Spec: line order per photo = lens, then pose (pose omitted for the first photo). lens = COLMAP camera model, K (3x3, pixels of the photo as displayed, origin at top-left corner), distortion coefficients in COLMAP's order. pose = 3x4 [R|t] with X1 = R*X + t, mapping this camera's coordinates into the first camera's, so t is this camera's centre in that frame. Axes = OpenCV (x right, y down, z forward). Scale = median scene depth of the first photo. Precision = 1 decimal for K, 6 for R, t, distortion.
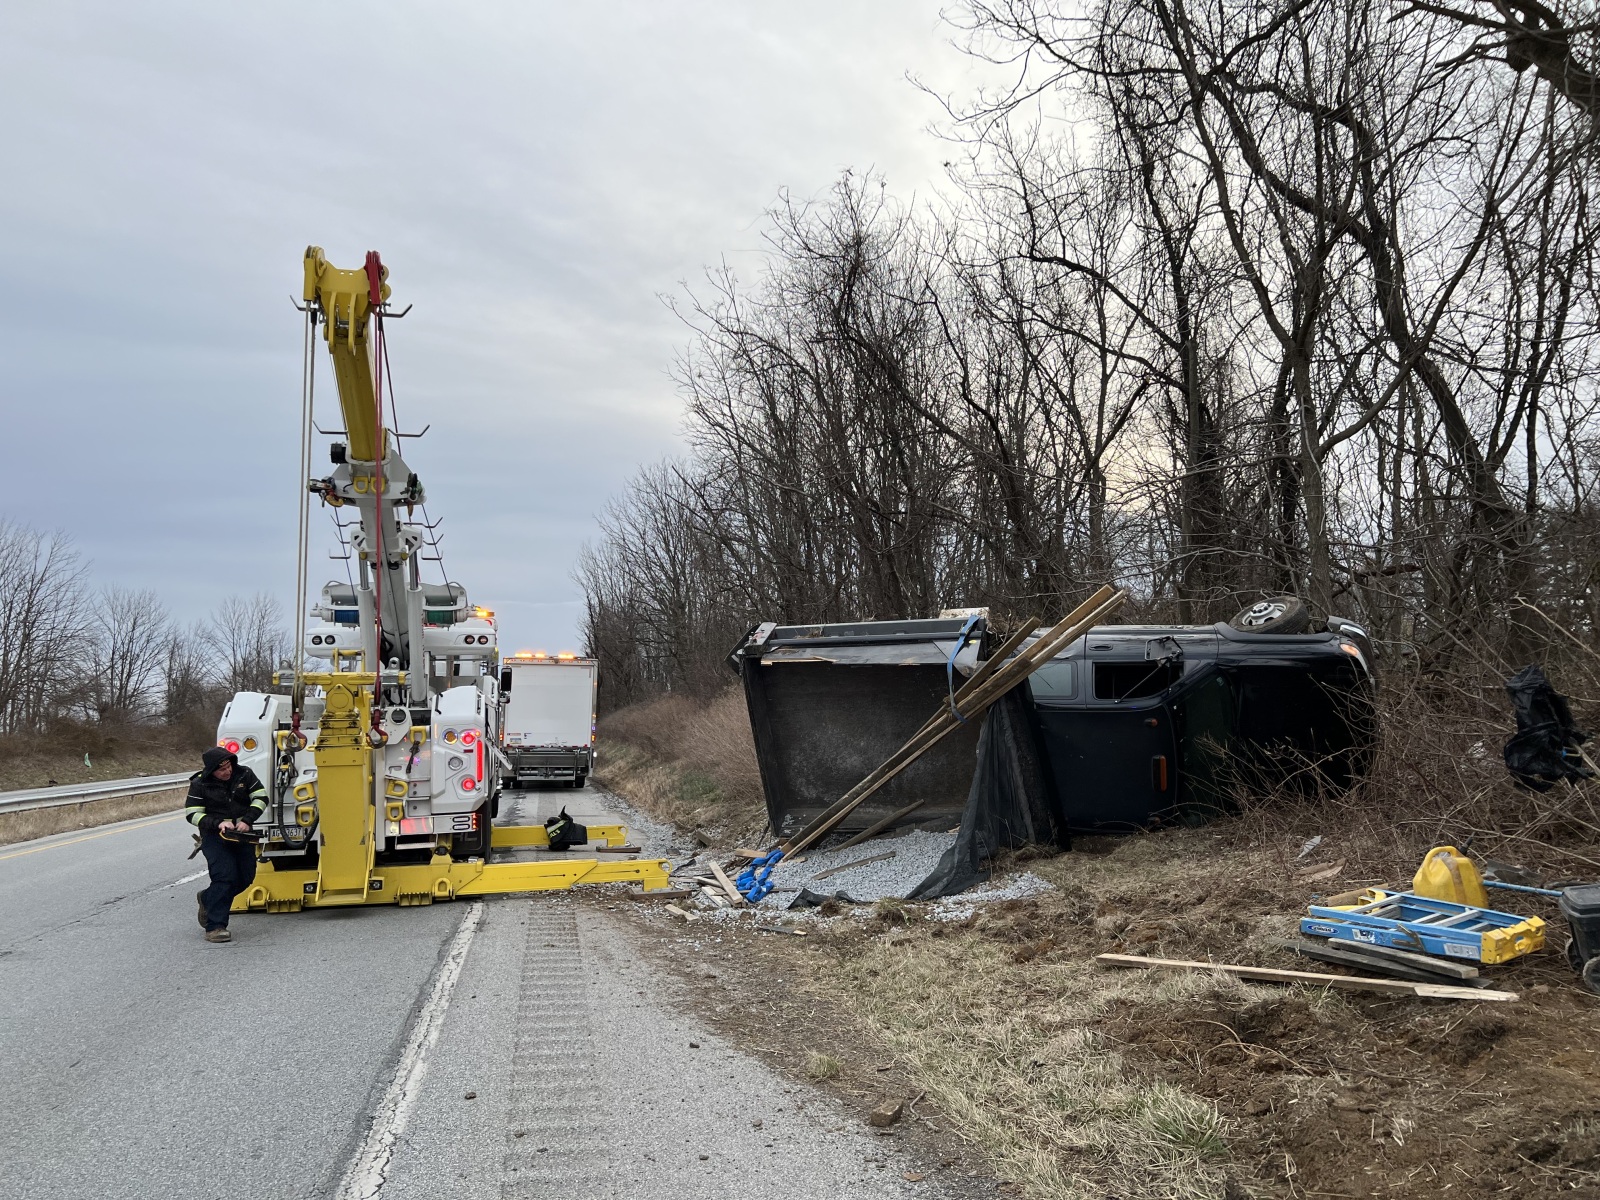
lens RADIAL K [[1167.8, 0, 800.0], [0, 1167.8, 600.0], [0, 0, 1]] dist [0.069912, -0.000217]
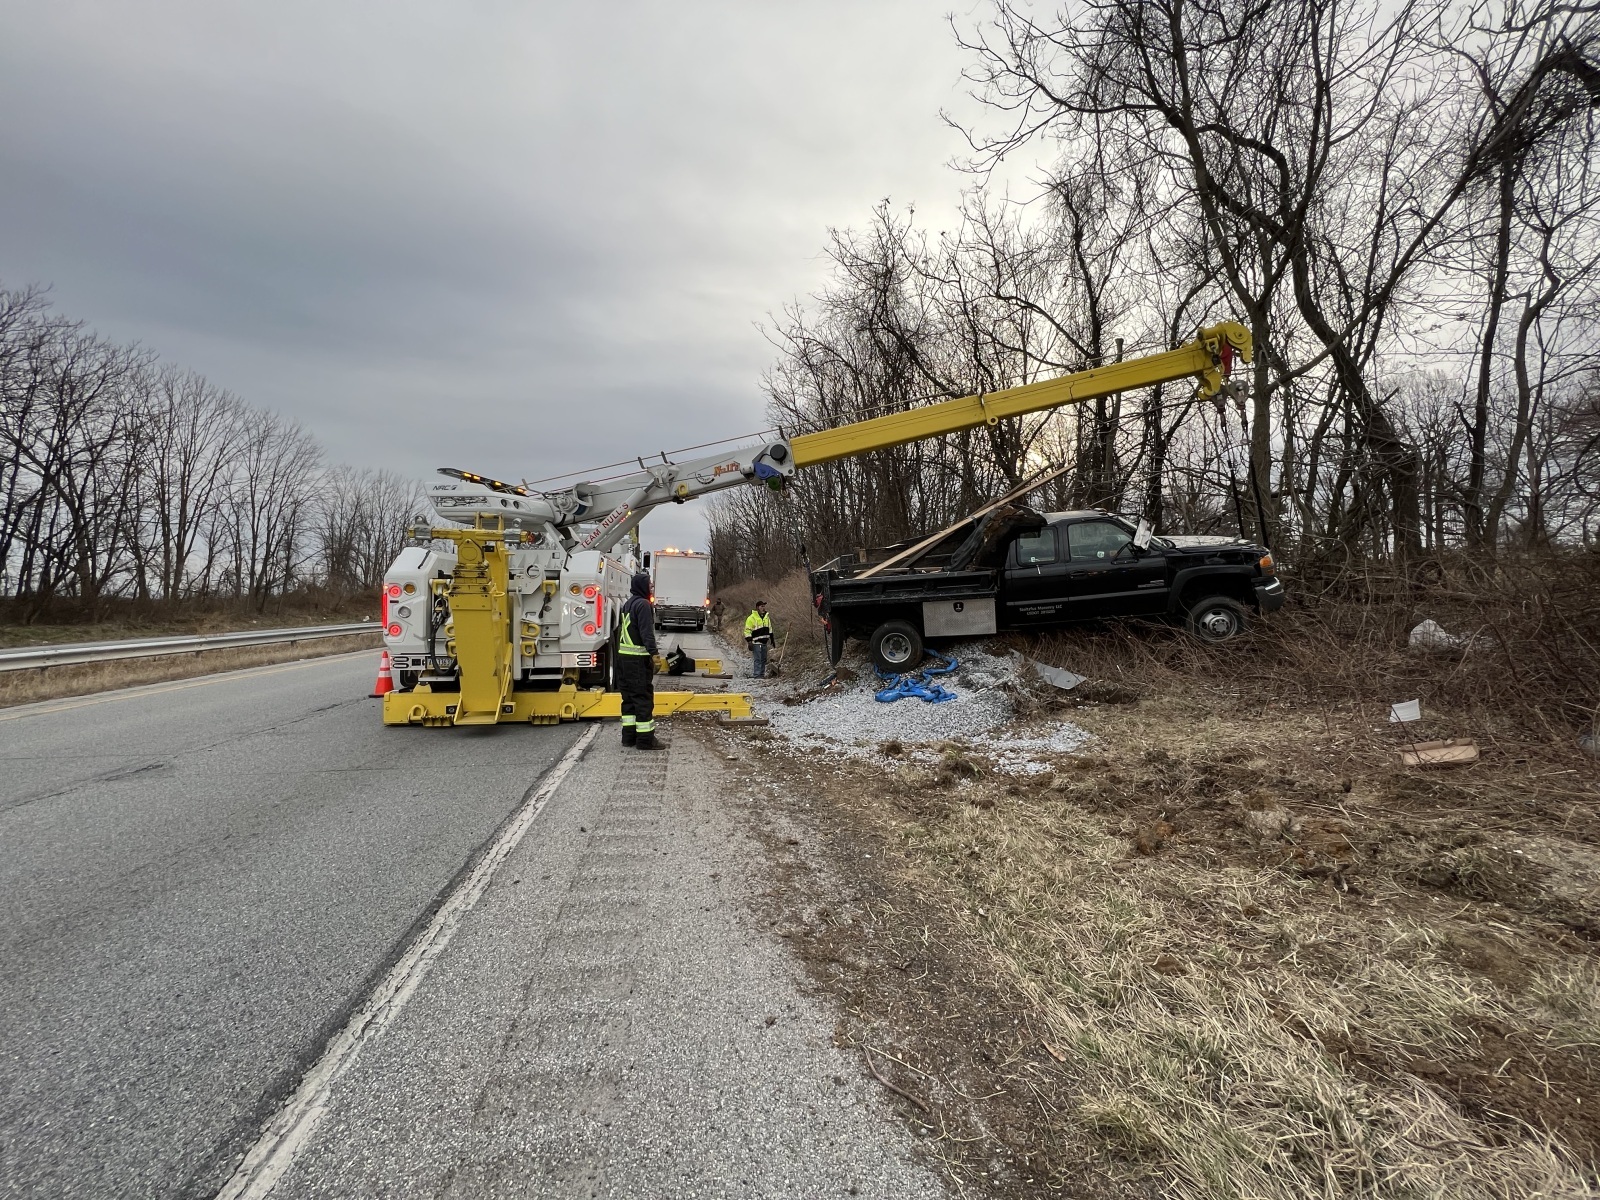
lens RADIAL K [[626.0, 0, 806.2], [0, 626.0, 602.5], [0, 0, 1]] dist [-0.002210, -0.000272]
pose [[0.999174, 0.030253, -0.027123, -0.039397], [-0.027092, 0.993546, 0.110148, 0.051700], [0.030280, -0.109322, 0.993545, 0.364908]]
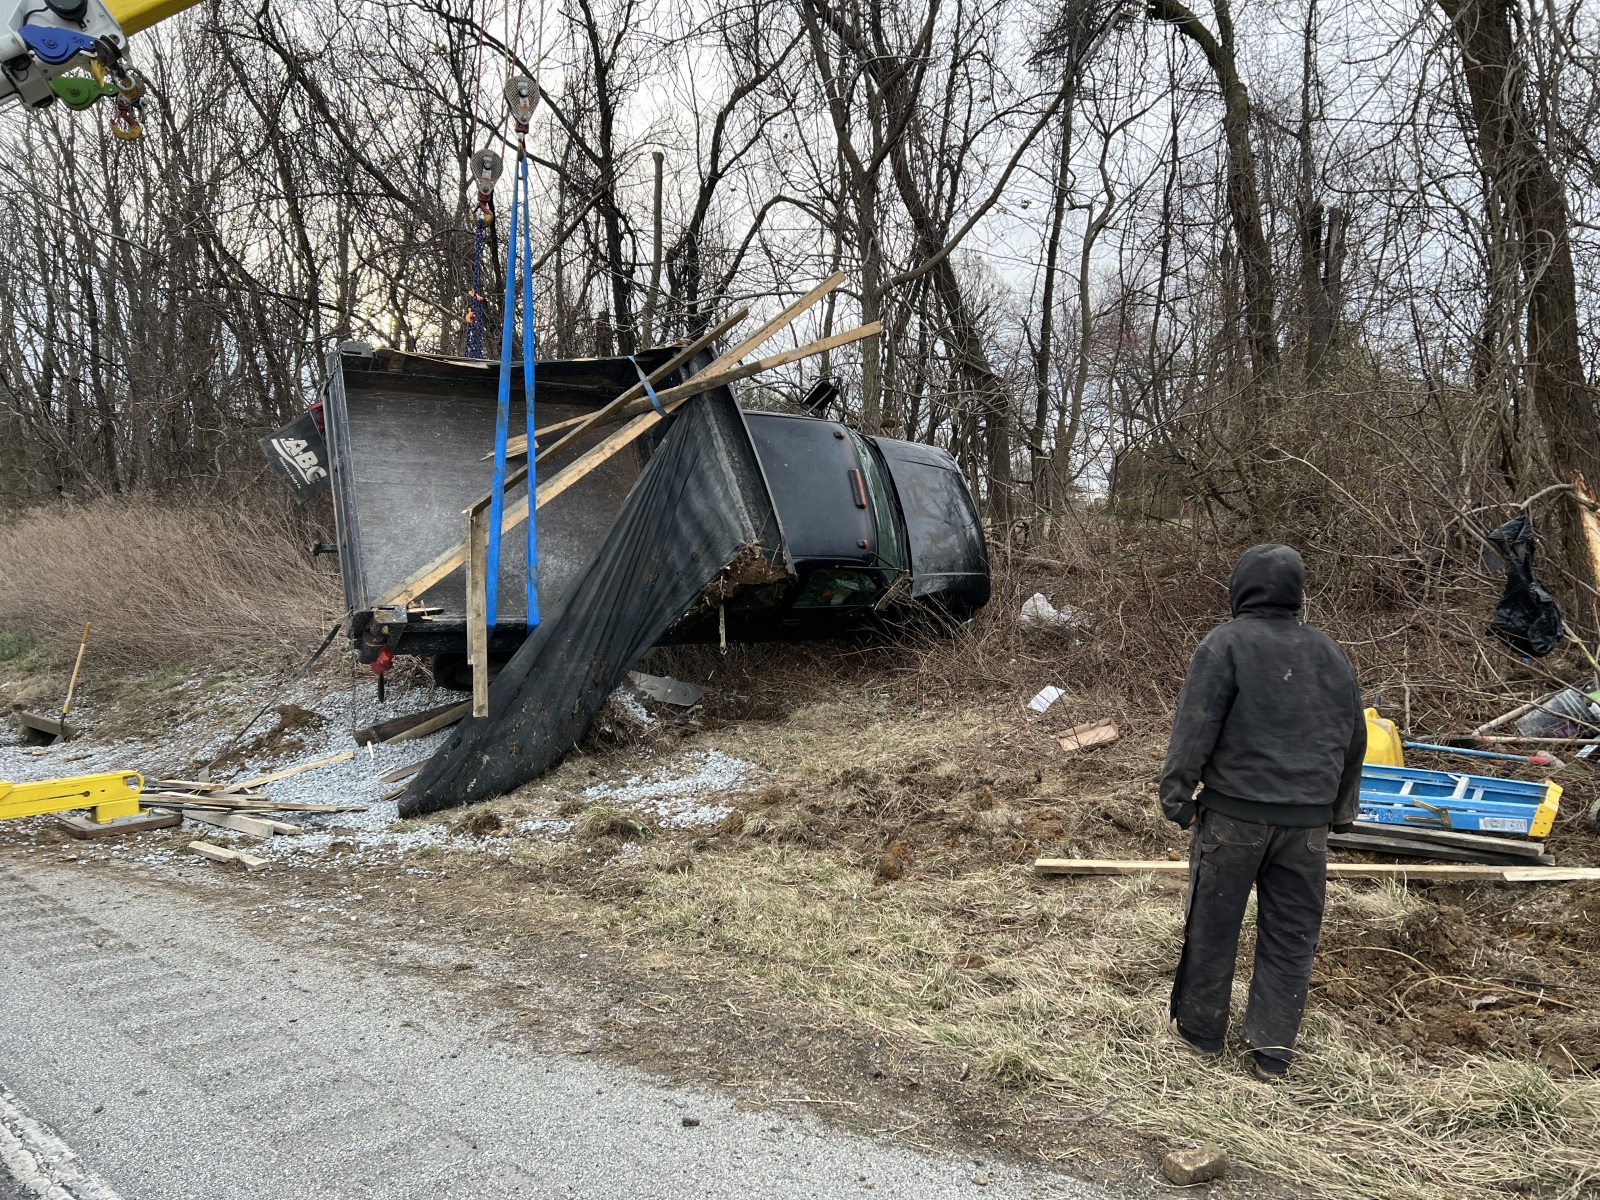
lens RADIAL K [[1167.8, 0, 800.0], [0, 1167.8, 600.0], [0, 0, 1]] dist [0.069912, -0.000217]
pose [[0.812647, 0.001267, 0.582755, -0.206114], [-0.078674, 0.991081, 0.107556, 0.032034], [-0.577421, -0.133252, 0.805499, 0.290176]]
